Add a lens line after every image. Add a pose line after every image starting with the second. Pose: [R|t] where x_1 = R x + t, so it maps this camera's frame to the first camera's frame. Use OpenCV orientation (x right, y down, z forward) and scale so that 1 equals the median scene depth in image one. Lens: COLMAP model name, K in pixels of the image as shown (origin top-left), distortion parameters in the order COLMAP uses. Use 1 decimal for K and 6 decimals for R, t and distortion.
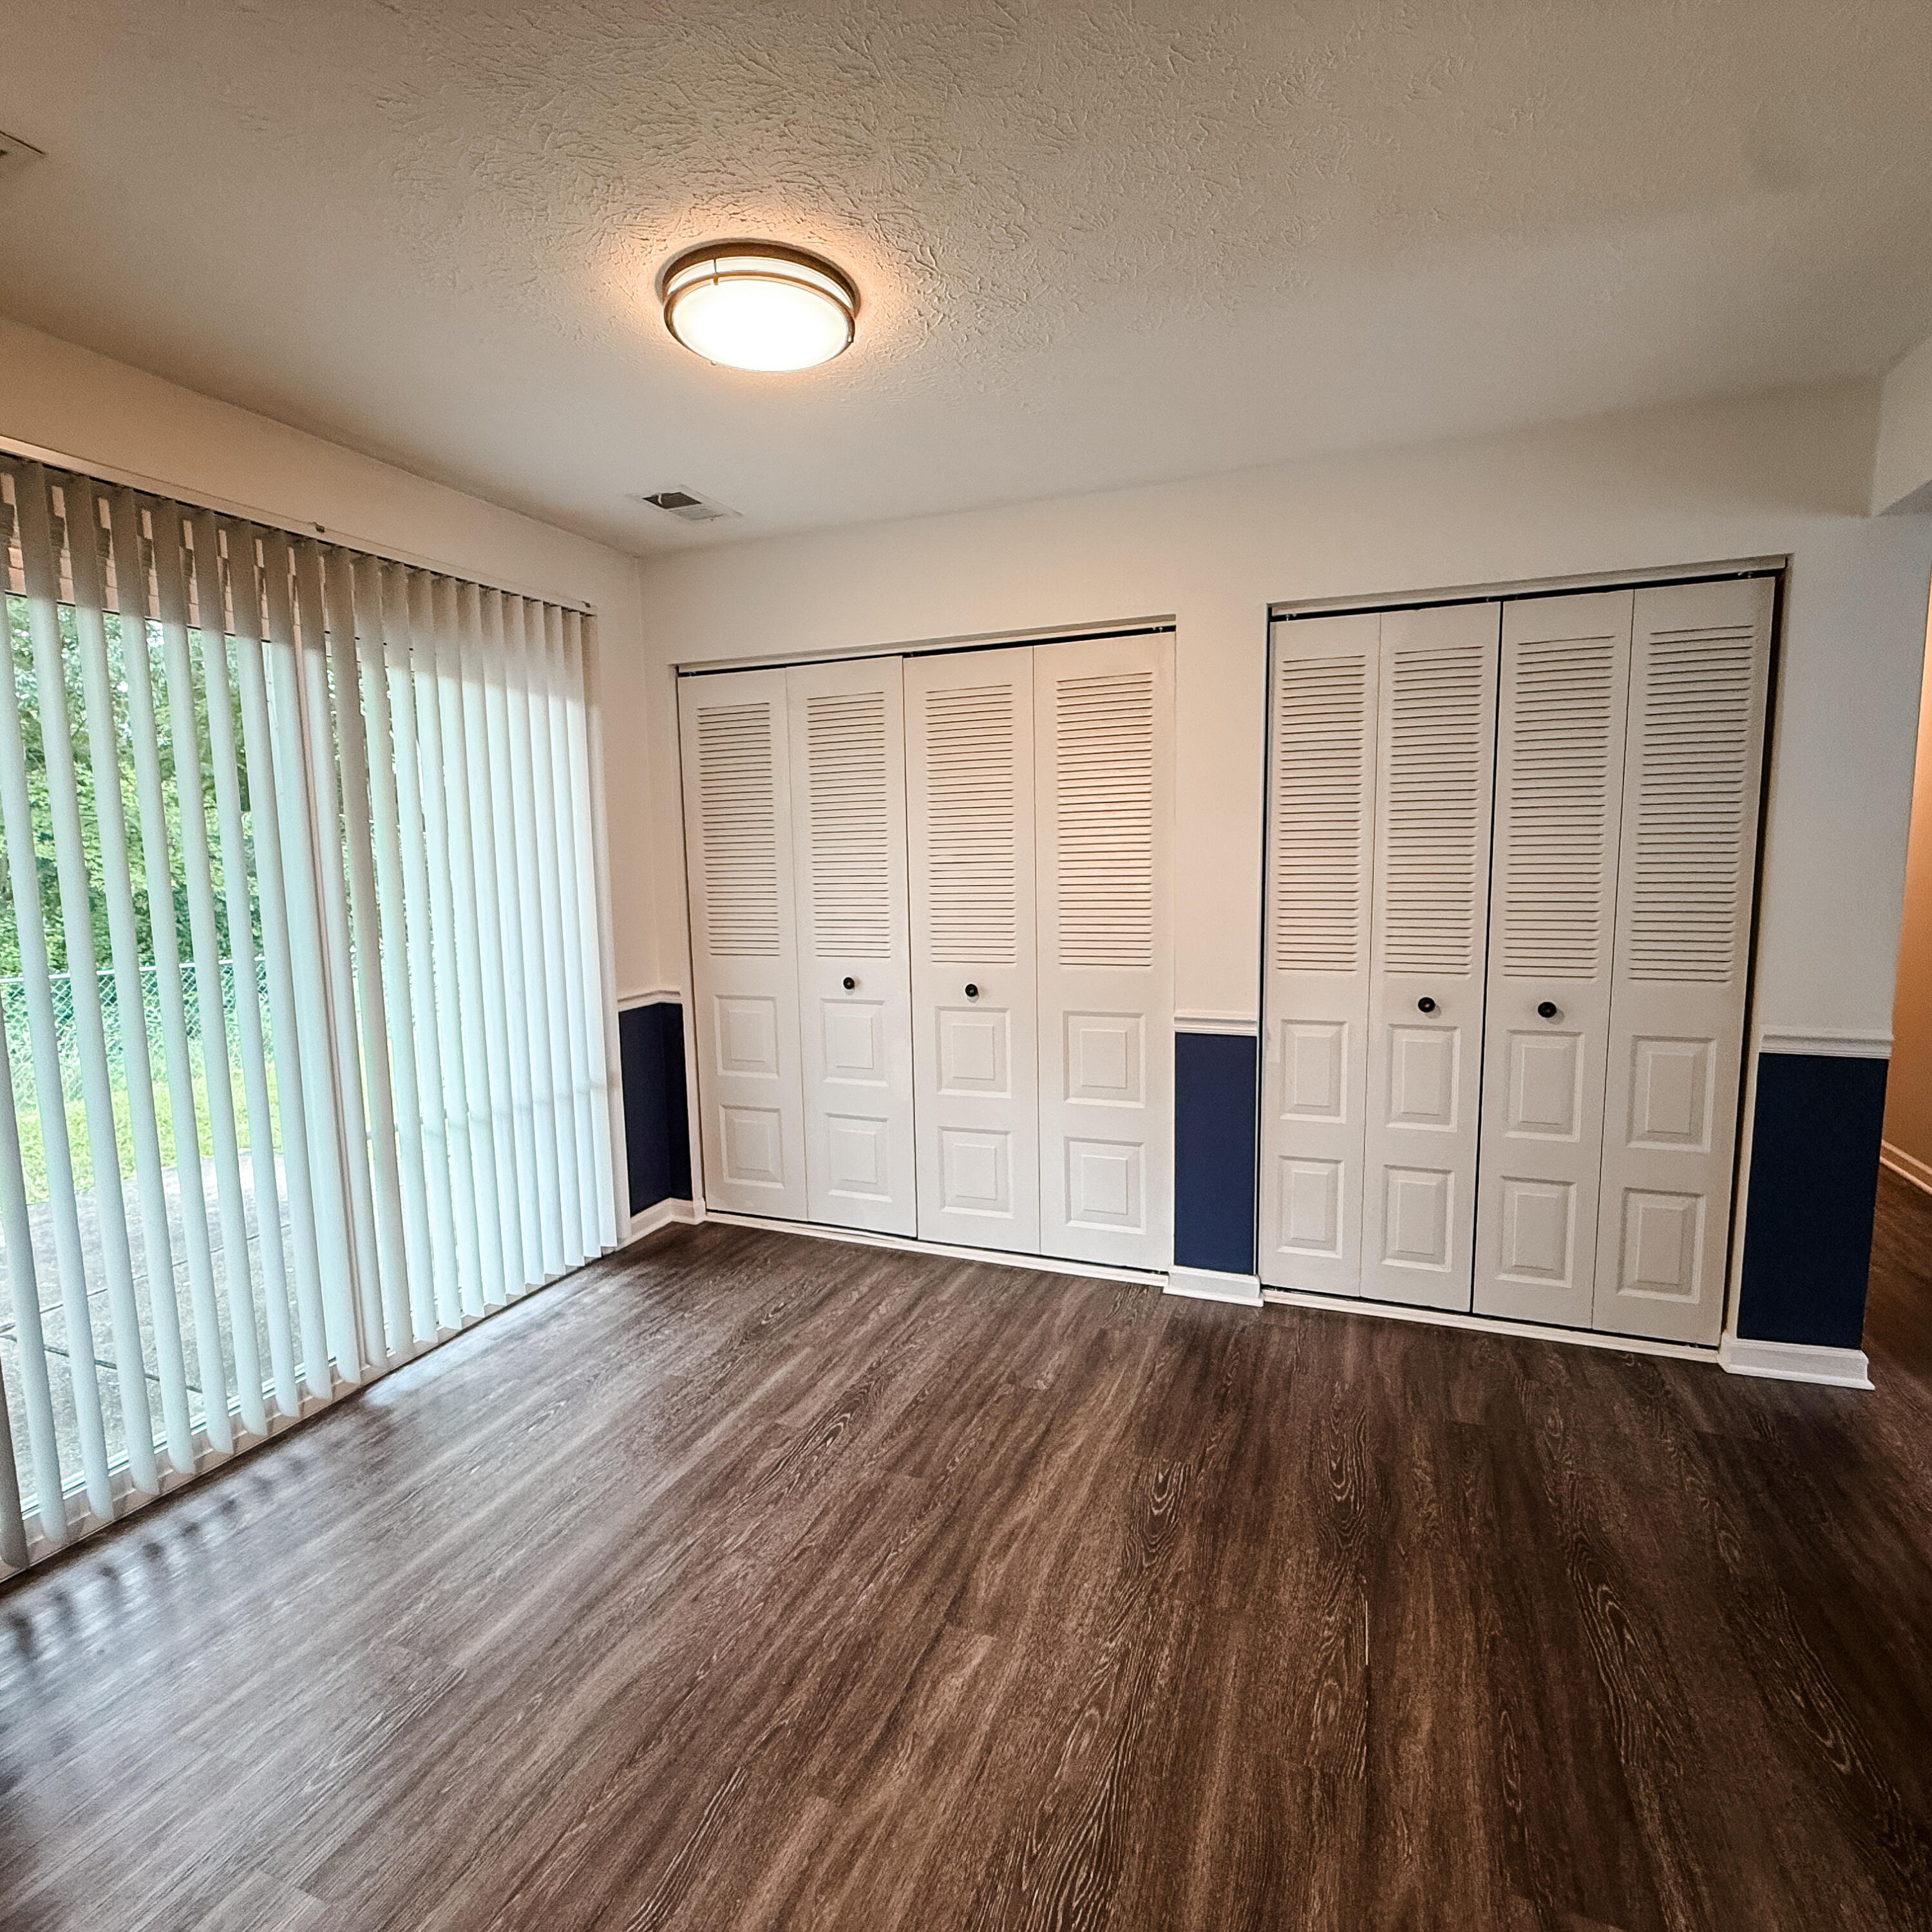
lens RADIAL K [[1026.0, 0, 937.8], [0, 1026.0, 969.2], [0, 0, 1]] dist [-0.000804, -0.001385]
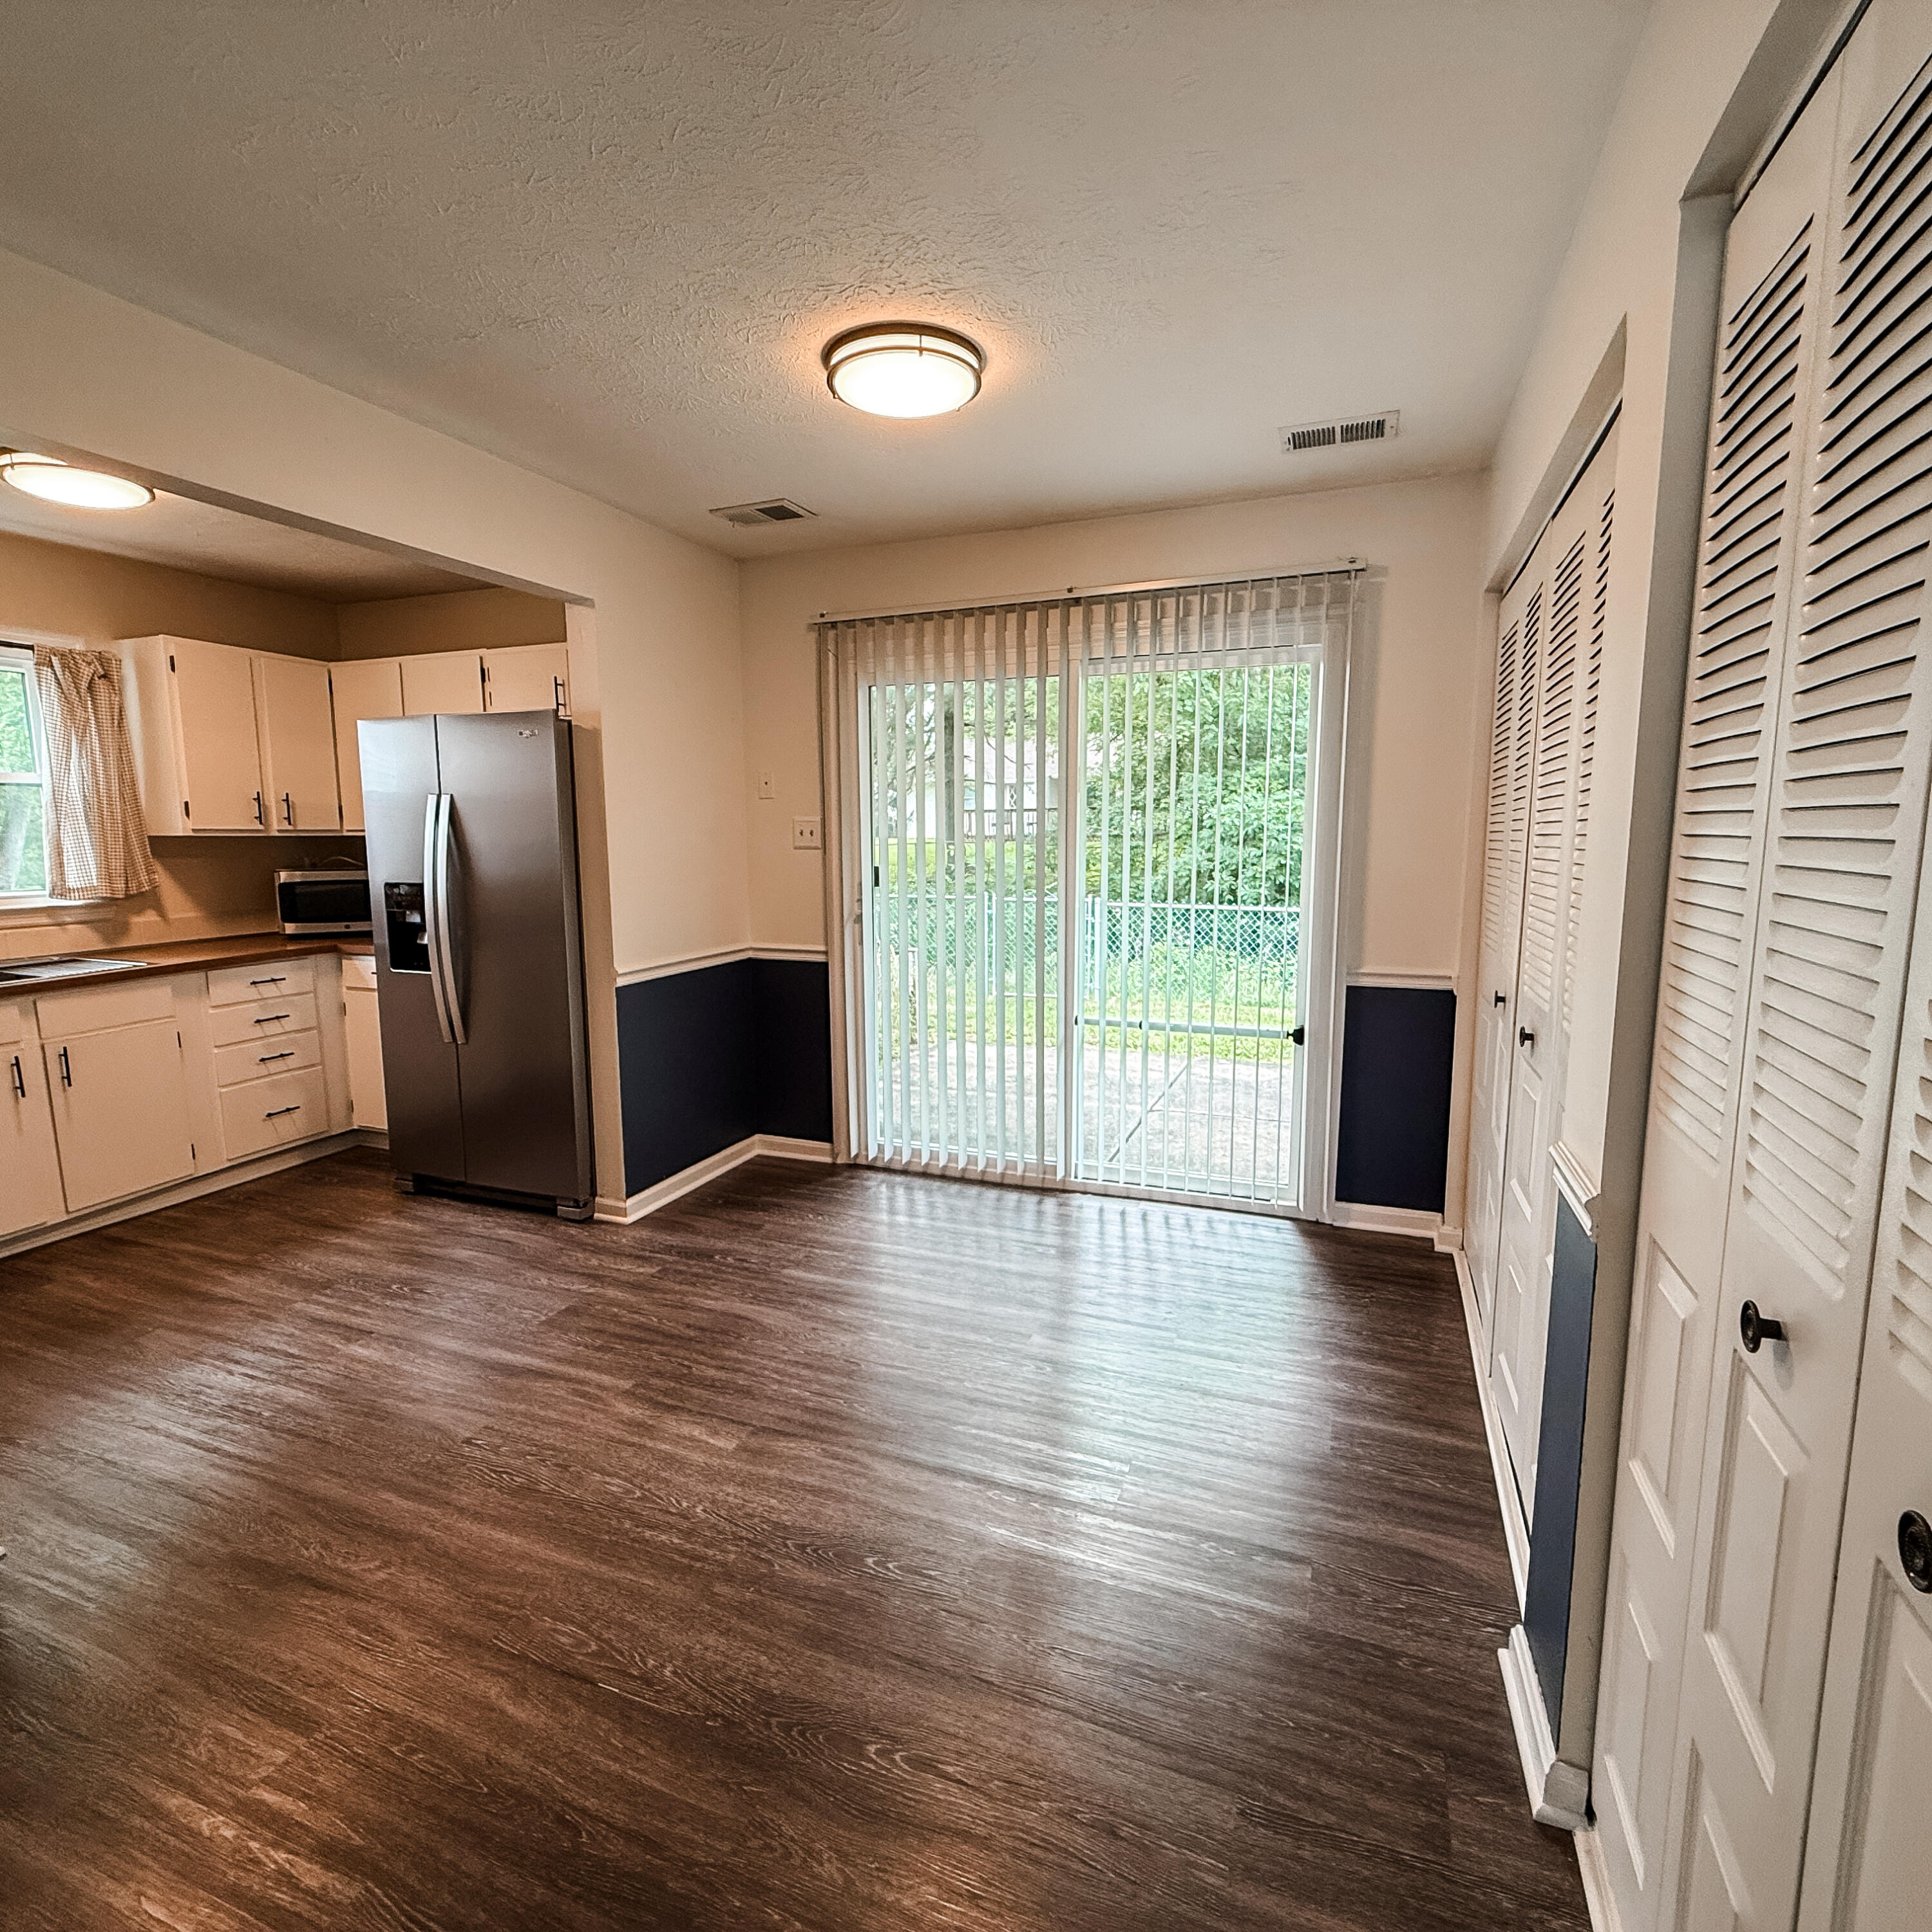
lens RADIAL K [[1020.3, 0, 987.1], [0, 1020.3, 972.2], [0, 0, 1]] dist [0.002171, -0.000895]
pose [[0.023571, 0.156745, -0.987358, 1.176972], [-0.109297, 0.982116, 0.153304, -0.148096], [0.993730, 0.104302, 0.040281, 1.166344]]
